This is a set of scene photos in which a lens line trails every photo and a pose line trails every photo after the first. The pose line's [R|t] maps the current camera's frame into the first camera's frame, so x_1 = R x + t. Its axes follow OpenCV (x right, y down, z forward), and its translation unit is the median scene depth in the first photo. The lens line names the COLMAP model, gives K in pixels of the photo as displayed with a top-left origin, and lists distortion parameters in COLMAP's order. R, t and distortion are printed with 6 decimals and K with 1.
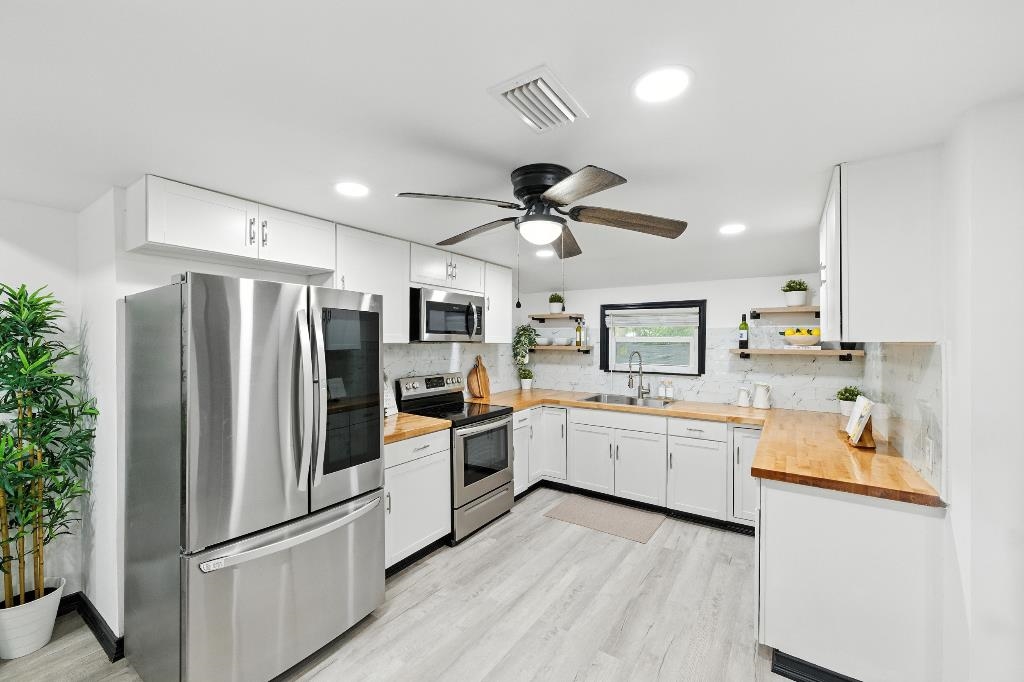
lens RADIAL K [[409.8, 0, 514.0], [0, 409.8, 343.5], [0, 0, 1]] dist [-0.004677, 0.002098]
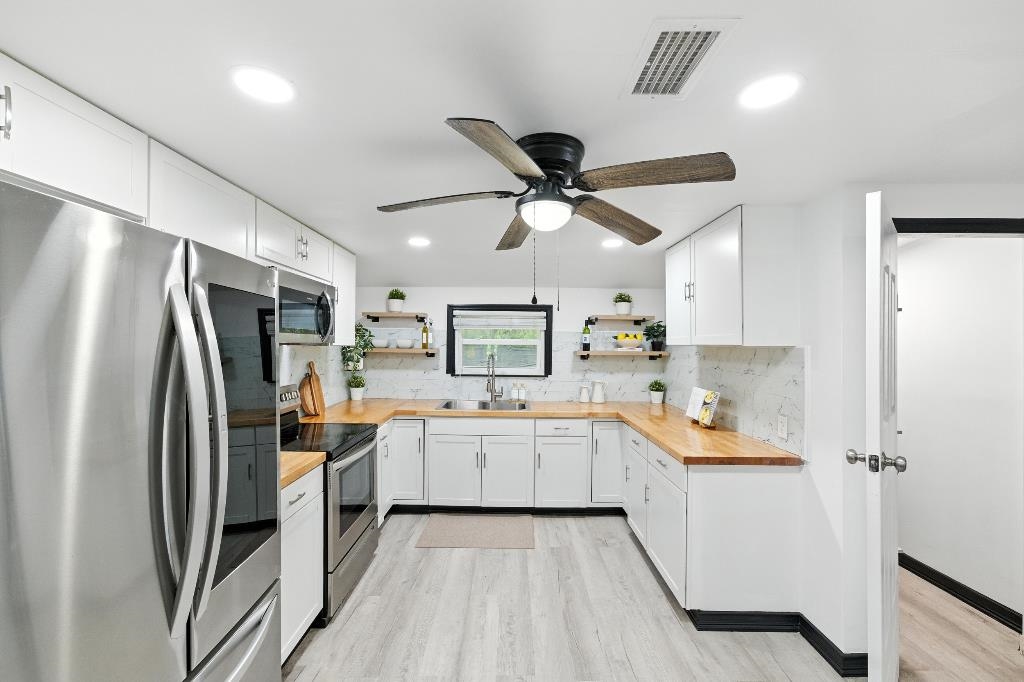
lens RADIAL K [[409.8, 0, 513.0], [0, 409.8, 340.9], [0, 0, 1]] dist [-0.004677, 0.002098]
pose [[0.826941, 0.007434, 0.562239, -0.249450], [-0.001401, 0.999937, -0.011161, -0.001614], [-0.562287, 0.008442, 0.826899, 0.182580]]
